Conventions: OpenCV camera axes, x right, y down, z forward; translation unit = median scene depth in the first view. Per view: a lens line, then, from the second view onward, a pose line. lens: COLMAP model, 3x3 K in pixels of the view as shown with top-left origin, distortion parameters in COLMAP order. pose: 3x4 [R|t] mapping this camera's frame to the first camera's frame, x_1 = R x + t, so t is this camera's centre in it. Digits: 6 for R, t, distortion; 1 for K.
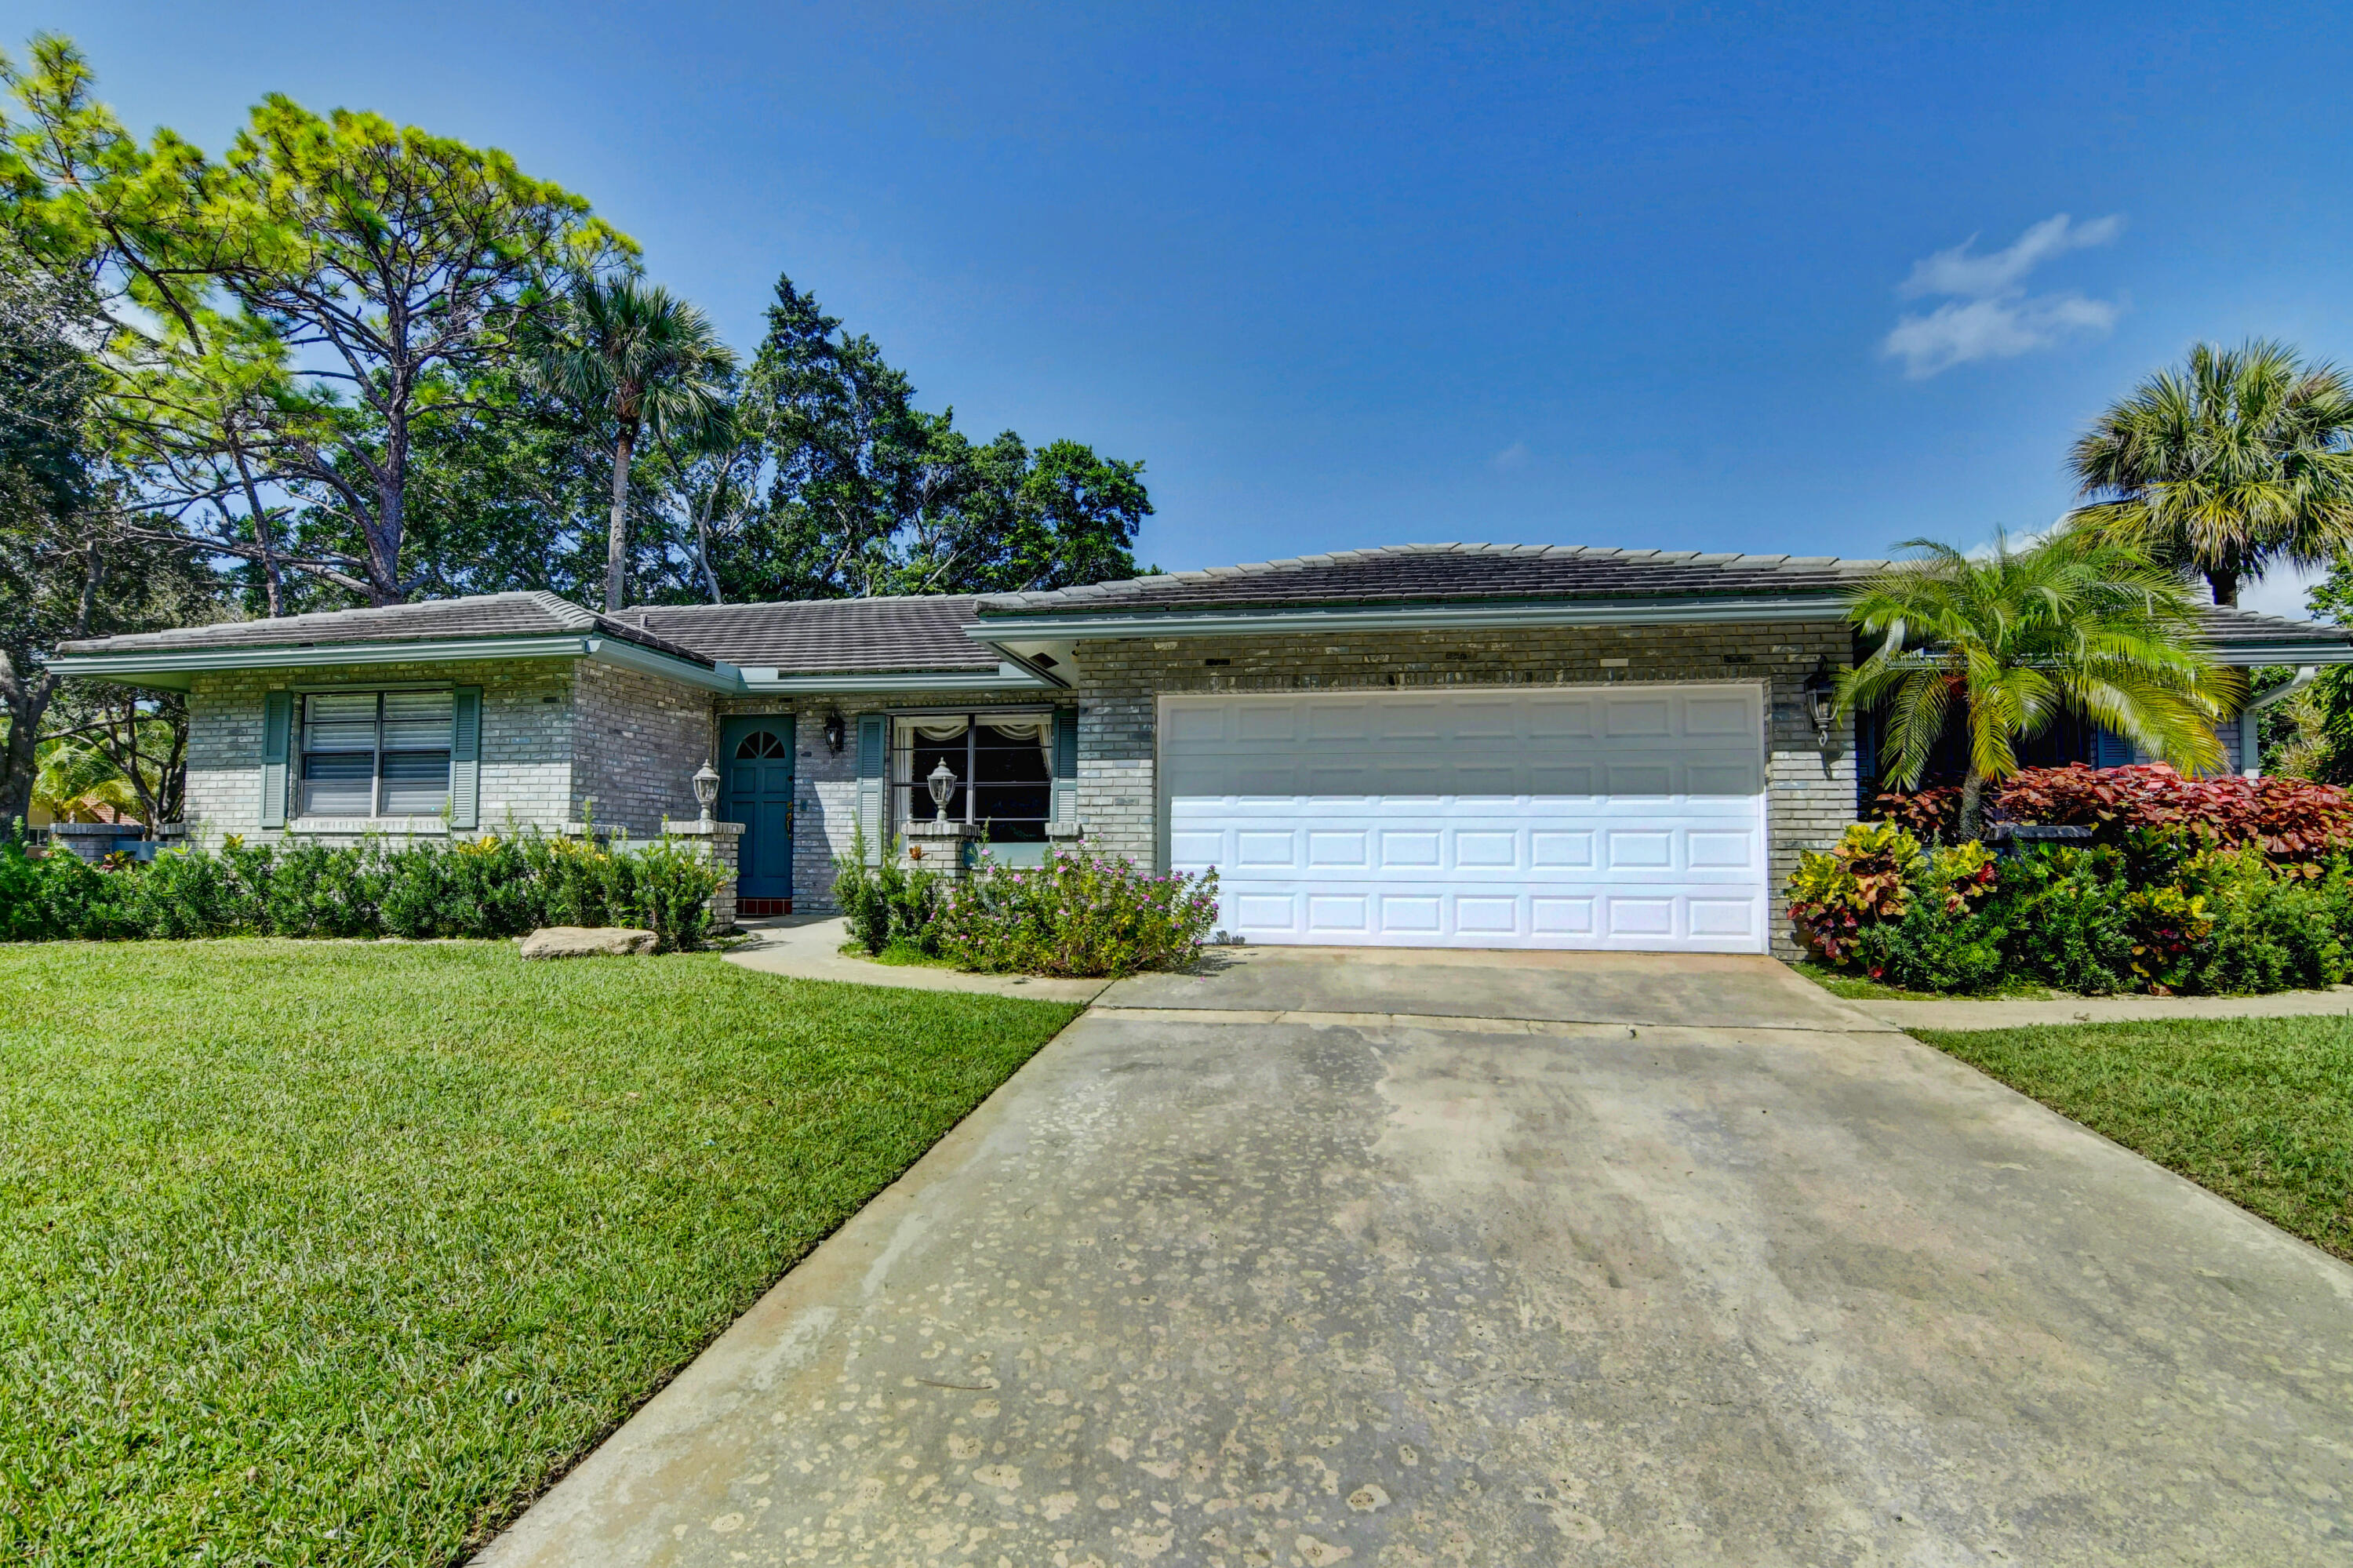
lens RADIAL K [[1156.7, 0, 1161.4], [0, 1156.7, 808.8], [0, 0, 1]] dist [-0.025146, 0.009196]
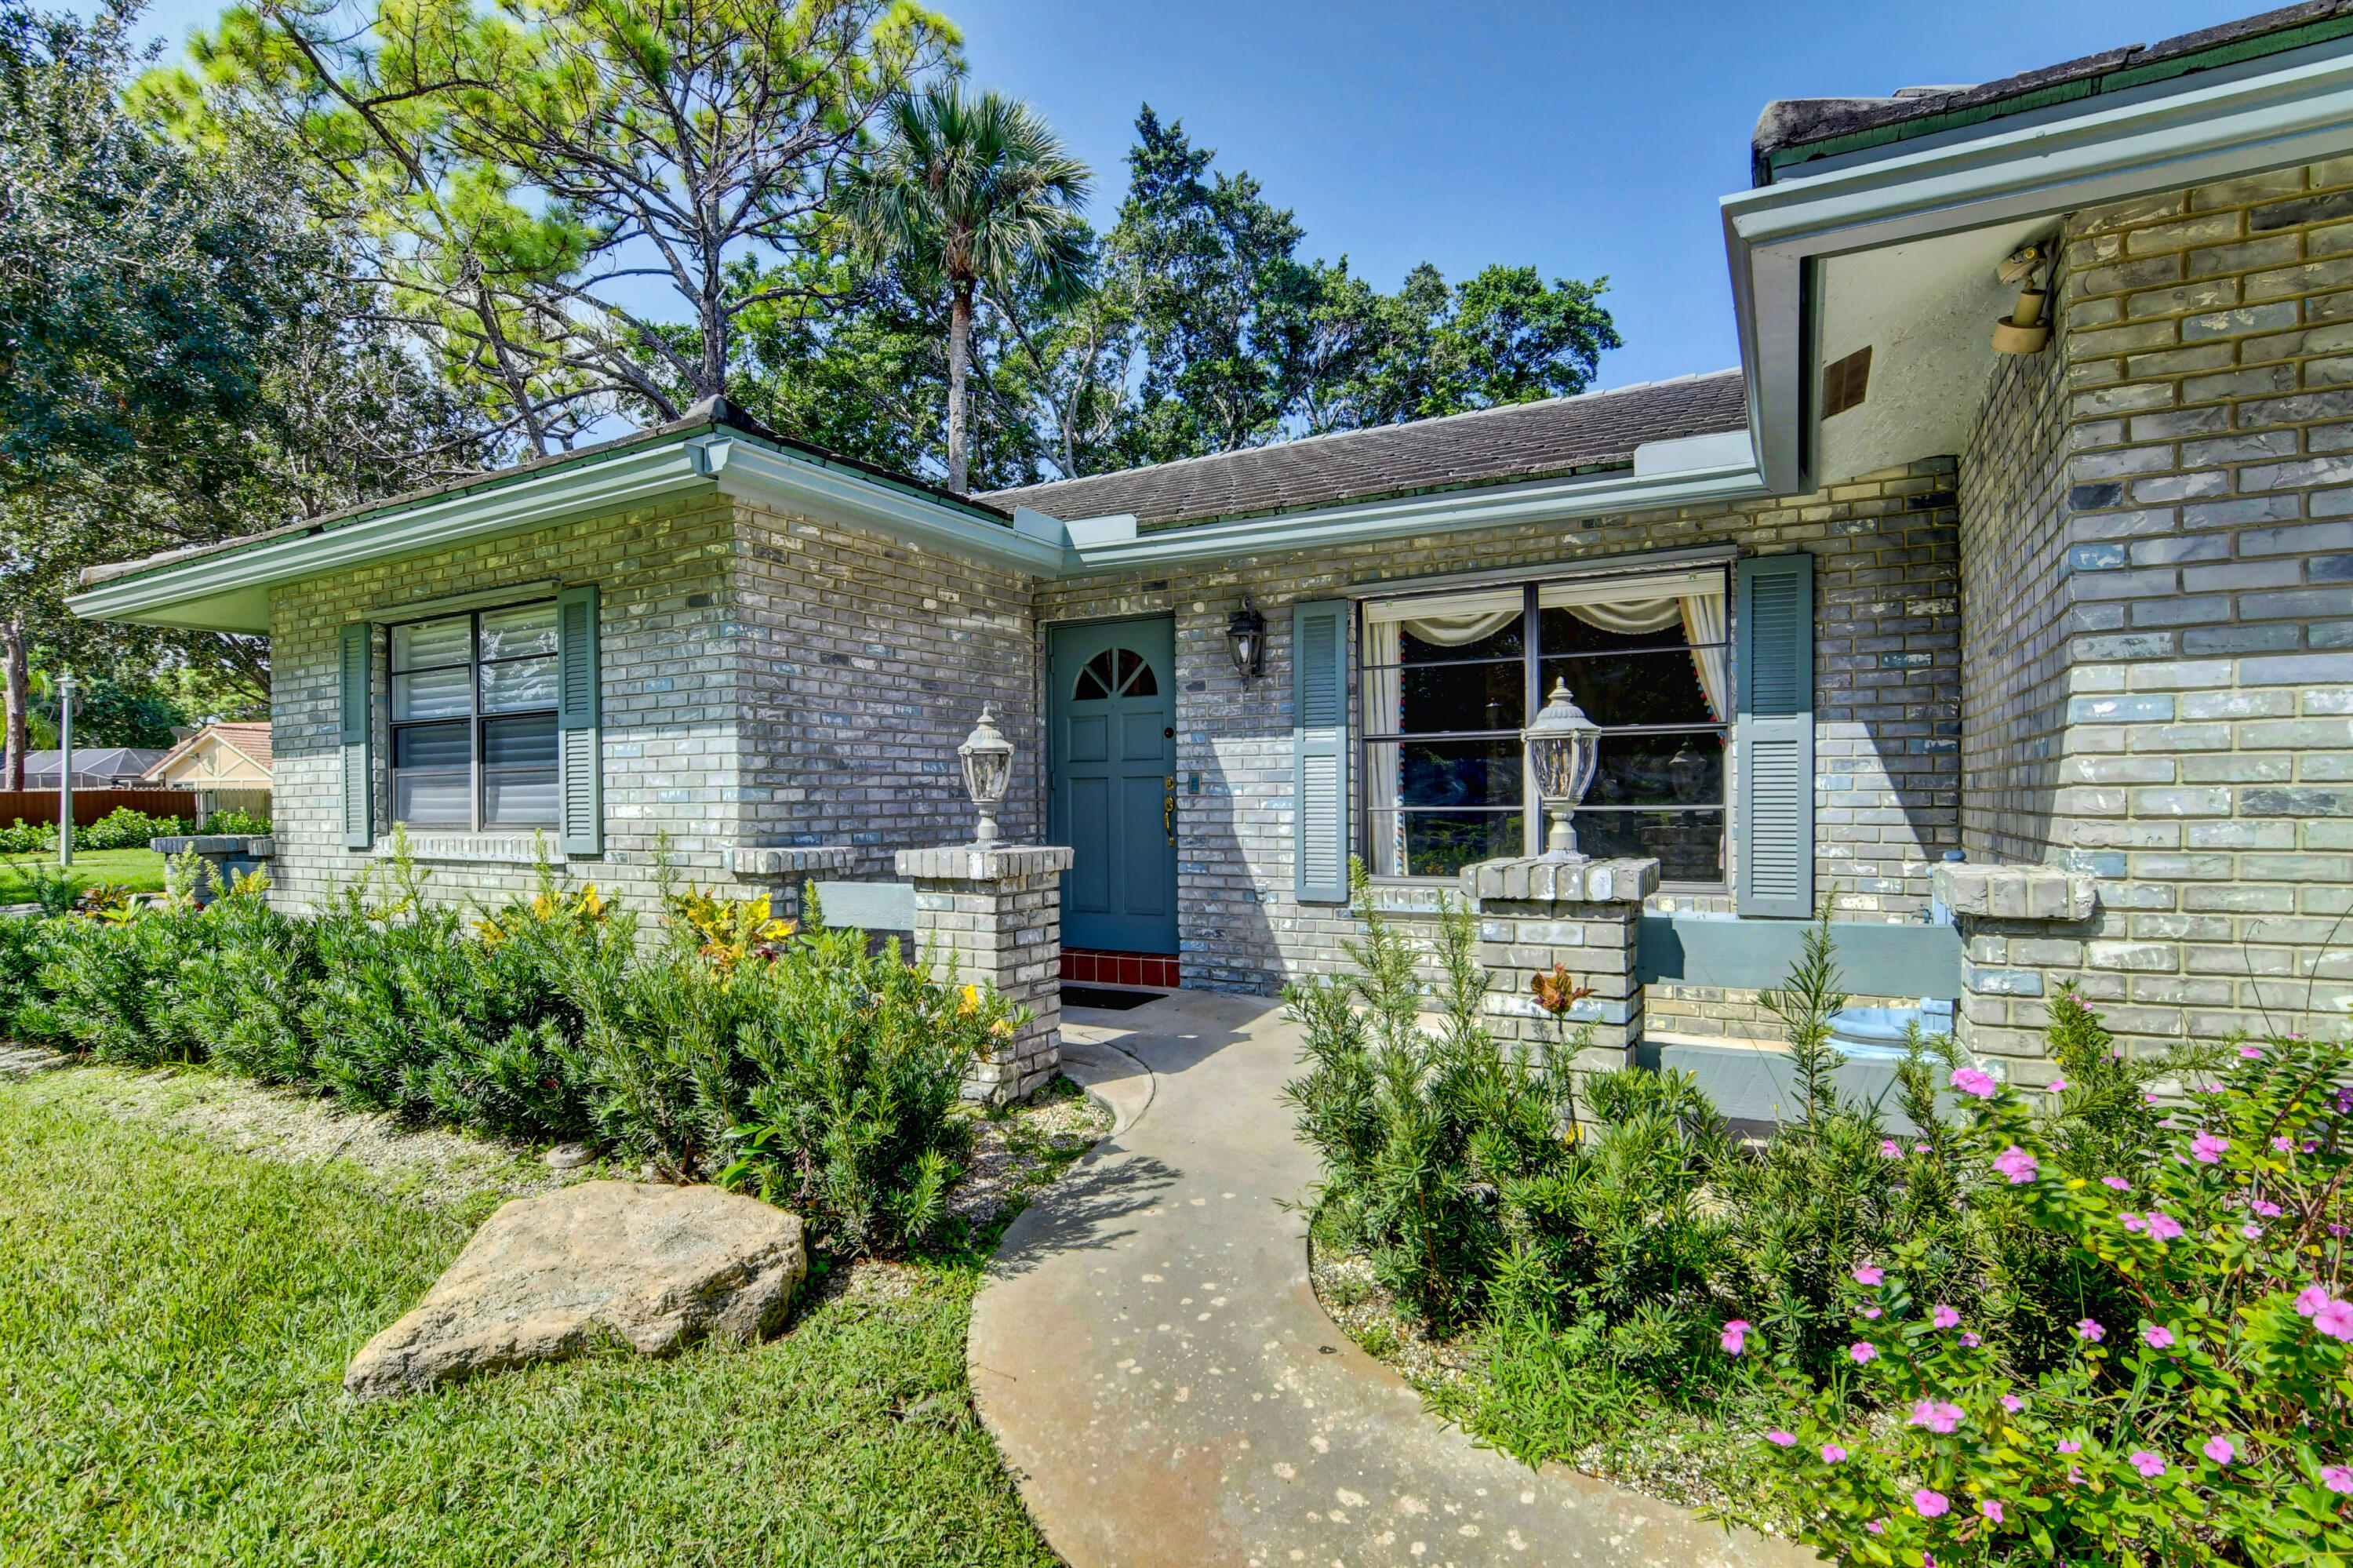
lens RADIAL K [[1156.7, 0, 1172.2], [0, 1156.7, 804.9], [0, 0, 1]] dist [-0.025146, 0.009196]
pose [[0.949896, -0.014744, -0.312219, -0.170515], [0.033845, 0.997866, 0.055847, -0.025553], [0.310729, -0.063616, 0.948367, 0.546088]]
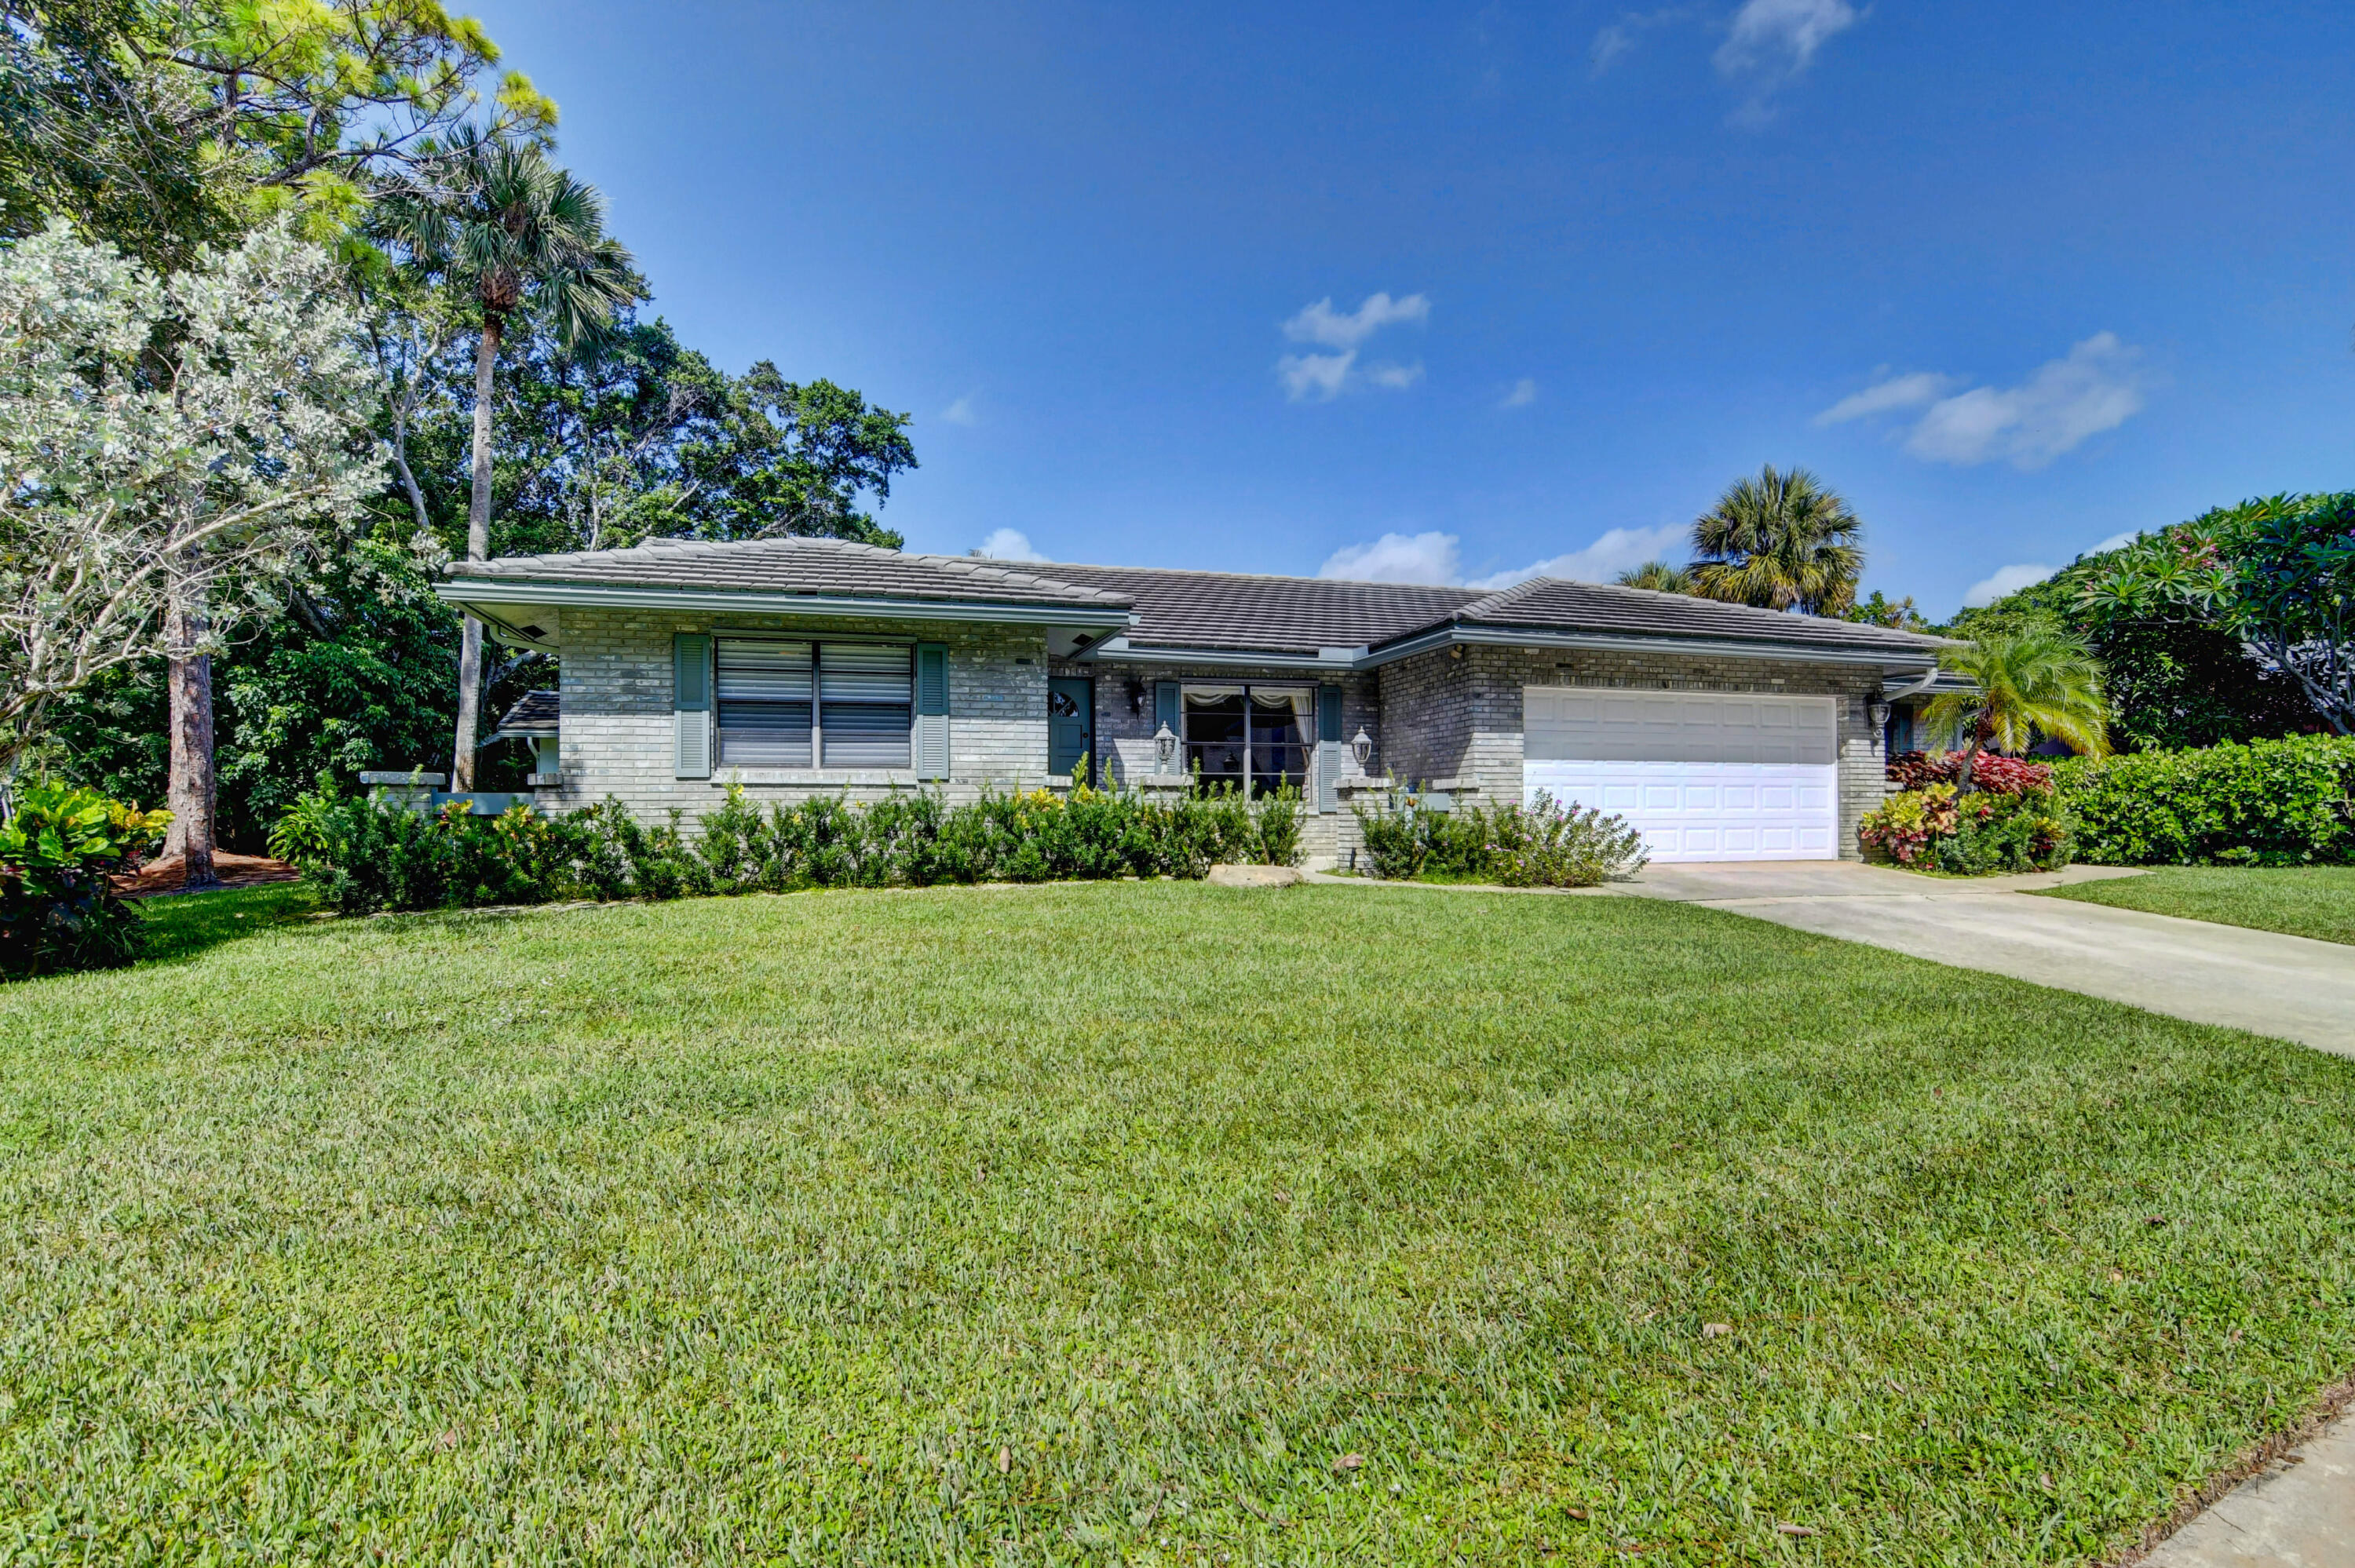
lens RADIAL K [[1157.5, 0, 1174.4], [0, 1157.5, 779.4], [0, 0, 1]] dist [-0.025146, 0.009196]
pose [[0.885531, 0.004840, 0.464556, -0.846877], [-0.013788, 0.999779, 0.015867, -0.003136], [-0.464377, -0.020456, 0.885402, -0.021682]]
